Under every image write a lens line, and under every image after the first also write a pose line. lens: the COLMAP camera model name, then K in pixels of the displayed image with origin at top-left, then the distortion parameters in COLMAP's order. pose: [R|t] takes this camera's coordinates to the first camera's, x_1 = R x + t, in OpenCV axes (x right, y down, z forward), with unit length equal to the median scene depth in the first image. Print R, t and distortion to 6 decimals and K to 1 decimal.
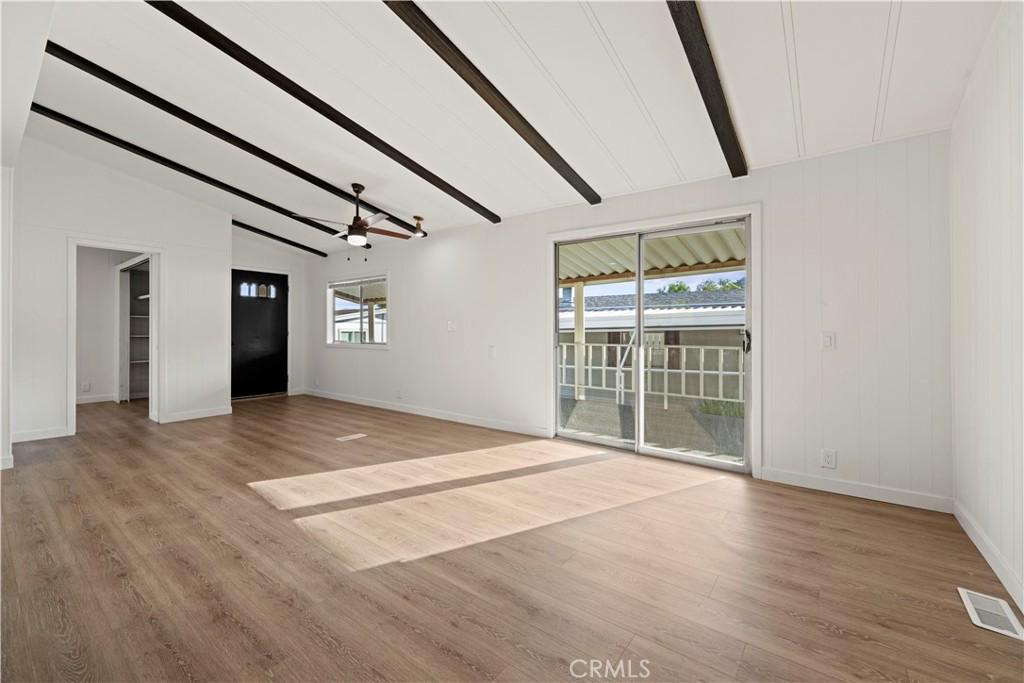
lens RADIAL K [[418.8, 0, 506.9], [0, 418.8, 327.0], [0, 0, 1]] dist [-0.011140, -0.000273]
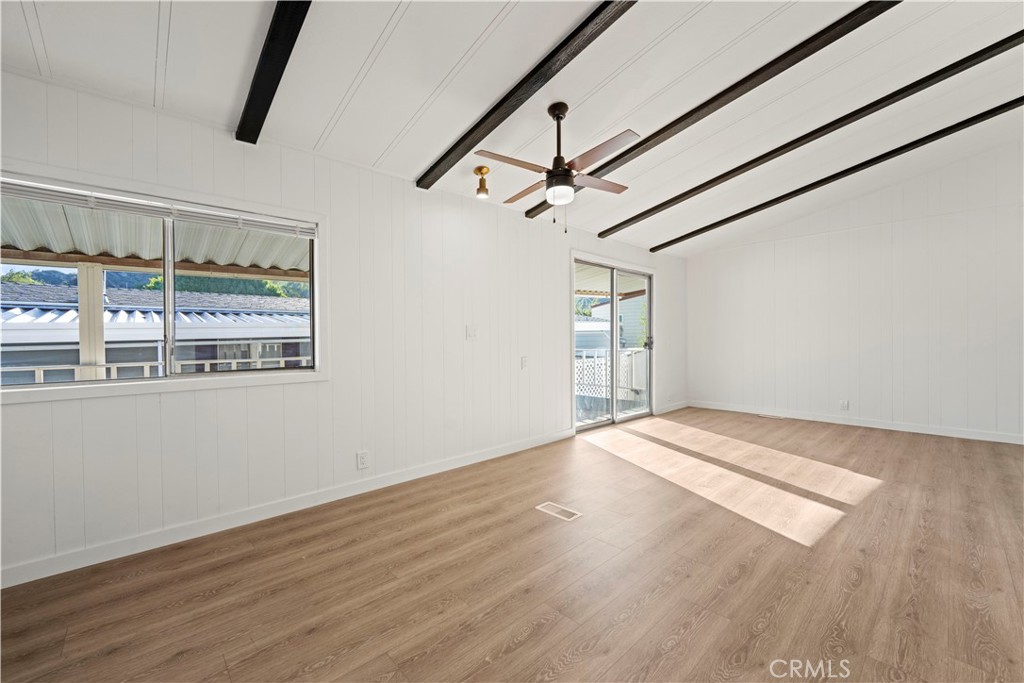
lens RADIAL K [[418.8, 0, 512.4], [0, 418.8, 341.3], [0, 0, 1]] dist [-0.011140, -0.000273]
pose [[0.162286, -0.009861, 0.986694, -1.364624], [0.004303, 0.999948, 0.009285, 0.008412], [-0.986734, 0.002739, 0.162320, 1.331951]]
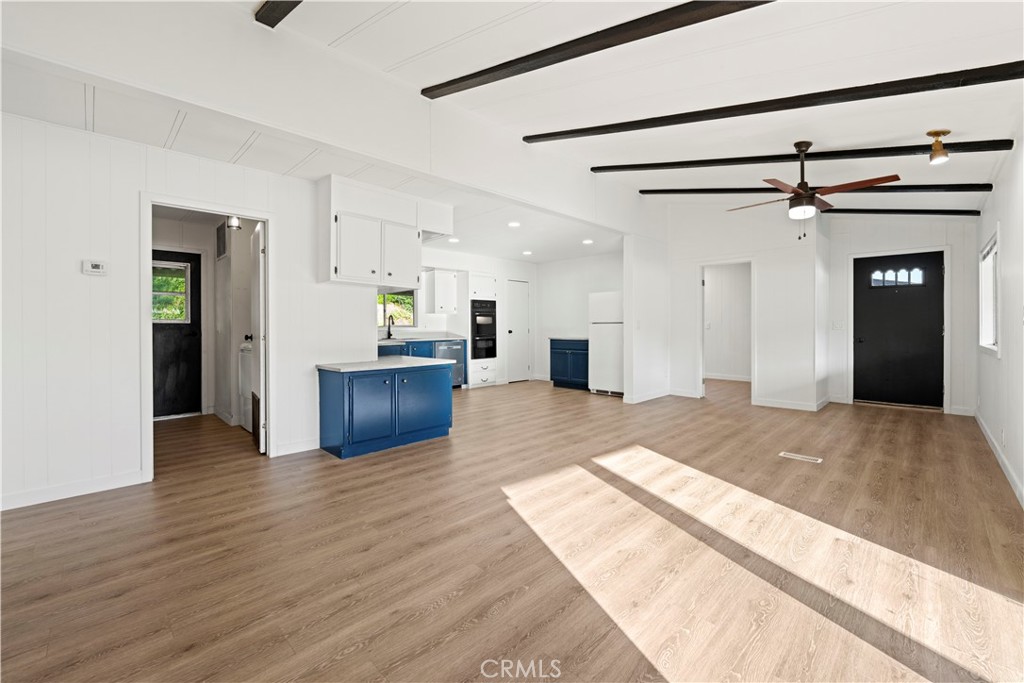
lens RADIAL K [[418.8, 0, 516.9], [0, 418.8, 334.3], [0, 0, 1]] dist [-0.011140, -0.000273]
pose [[-0.116459, 0.018157, -0.993030, 0.679539], [0.009478, 0.999808, 0.017169, 0.007536], [0.993150, -0.007413, -0.116608, 0.759356]]
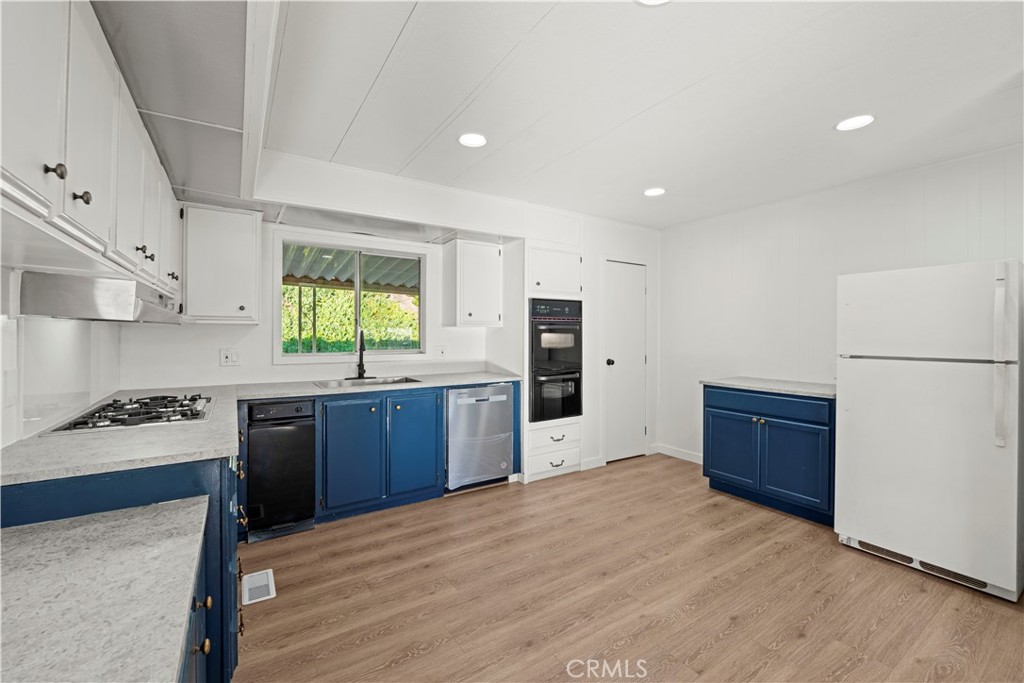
lens RADIAL K [[418.8, 0, 513.0], [0, 418.8, 334.1], [0, 0, 1]] dist [-0.011140, -0.000273]
pose [[-0.322694, -0.004538, -0.946493, -0.581510], [0.000740, 0.999987, -0.005047, -0.048103], [0.946503, -0.002329, -0.322686, 0.545862]]
